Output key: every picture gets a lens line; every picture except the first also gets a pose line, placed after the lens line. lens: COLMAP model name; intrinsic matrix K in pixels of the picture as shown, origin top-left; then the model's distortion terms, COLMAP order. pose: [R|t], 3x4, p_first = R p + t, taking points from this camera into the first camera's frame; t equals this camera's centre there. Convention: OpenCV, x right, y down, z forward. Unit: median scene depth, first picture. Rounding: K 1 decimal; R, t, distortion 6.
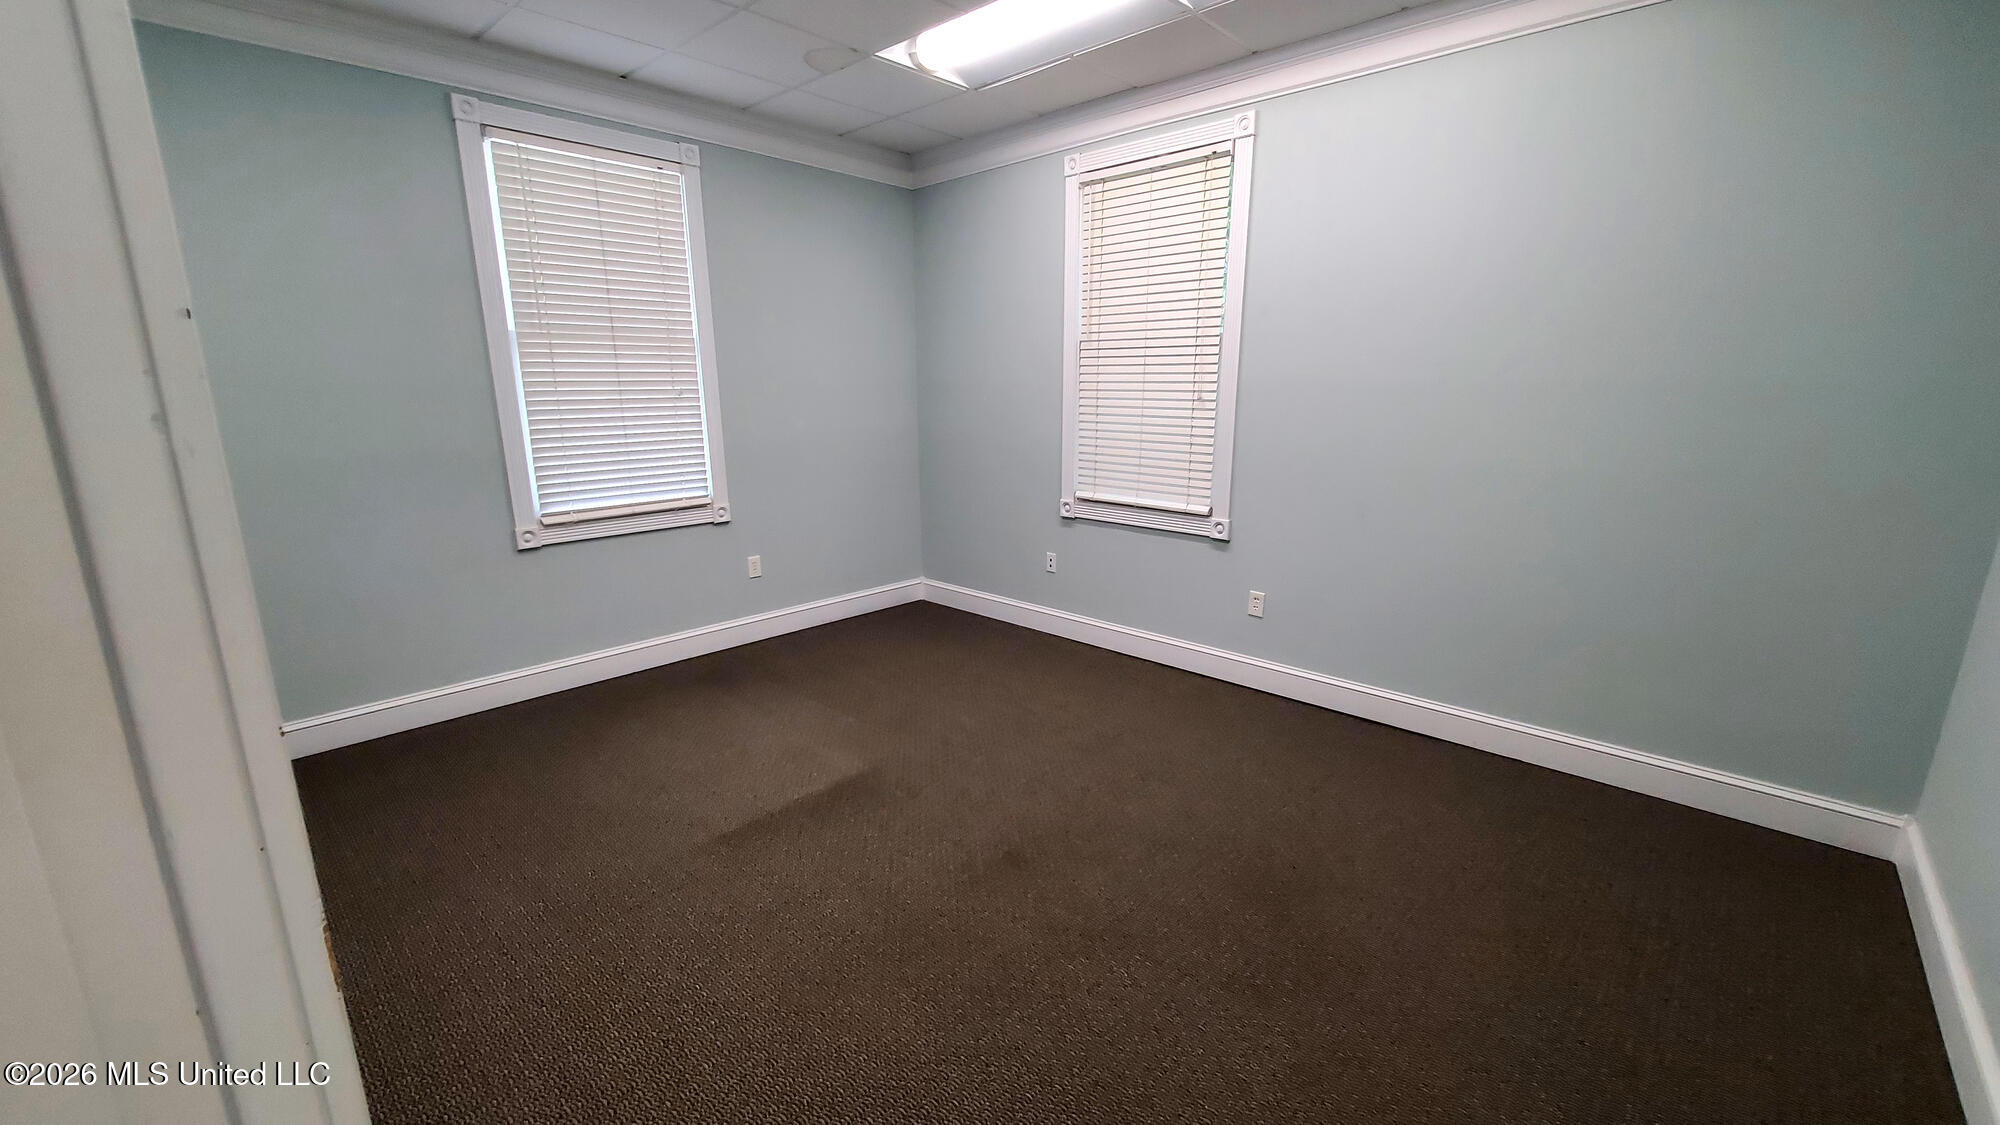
lens RADIAL K [[792.9, 0, 1017.5], [0, 792.9, 562.7], [0, 0, 1]] dist [-0.002241, 0.000411]
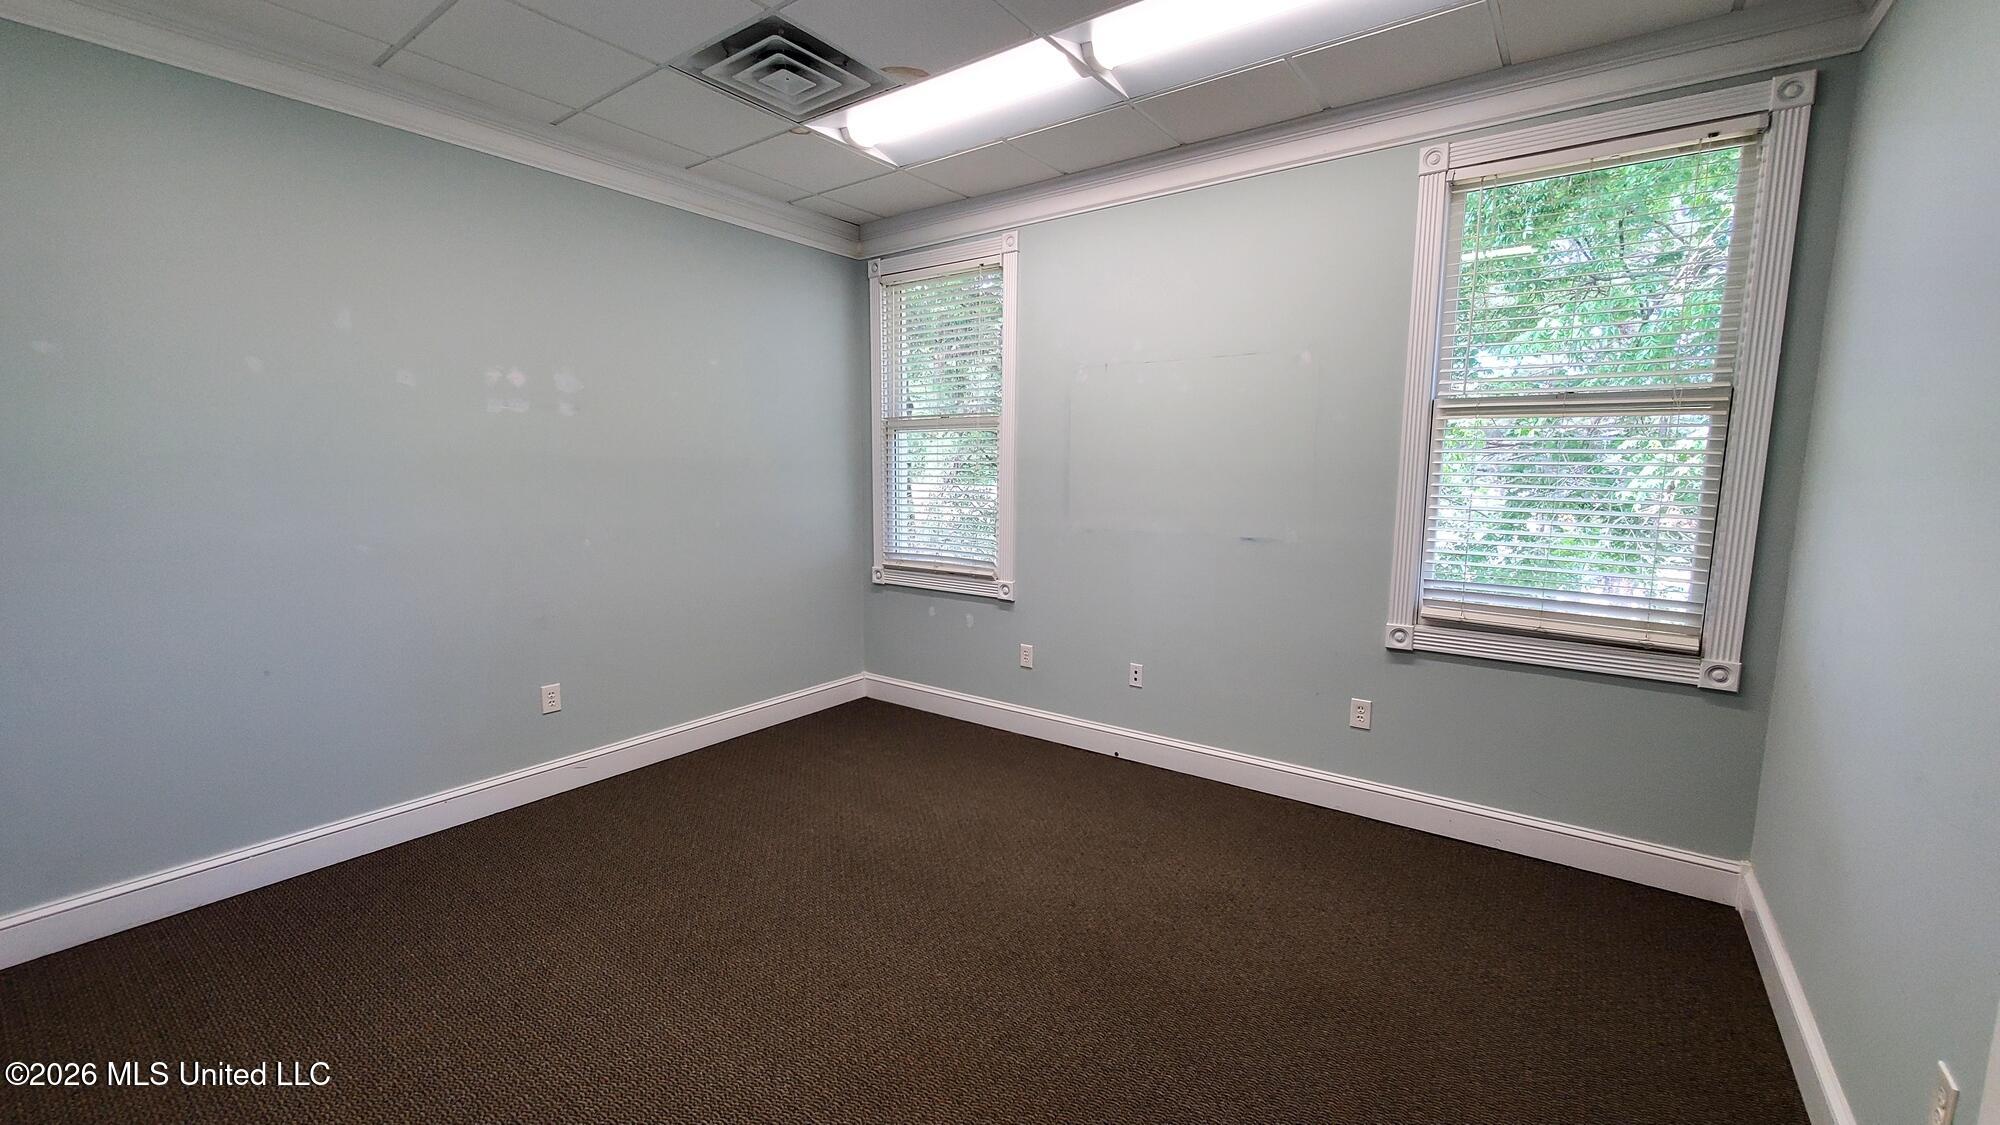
lens RADIAL K [[792.9, 0, 983.3], [0, 792.9, 559.8], [0, 0, 1]] dist [-0.002241, 0.000411]
pose [[0.993546, -0.009704, 0.113018, -0.082870], [0.020869, 0.994965, -0.098027, -0.016322], [-0.111498, 0.099753, 0.988745, 0.075083]]
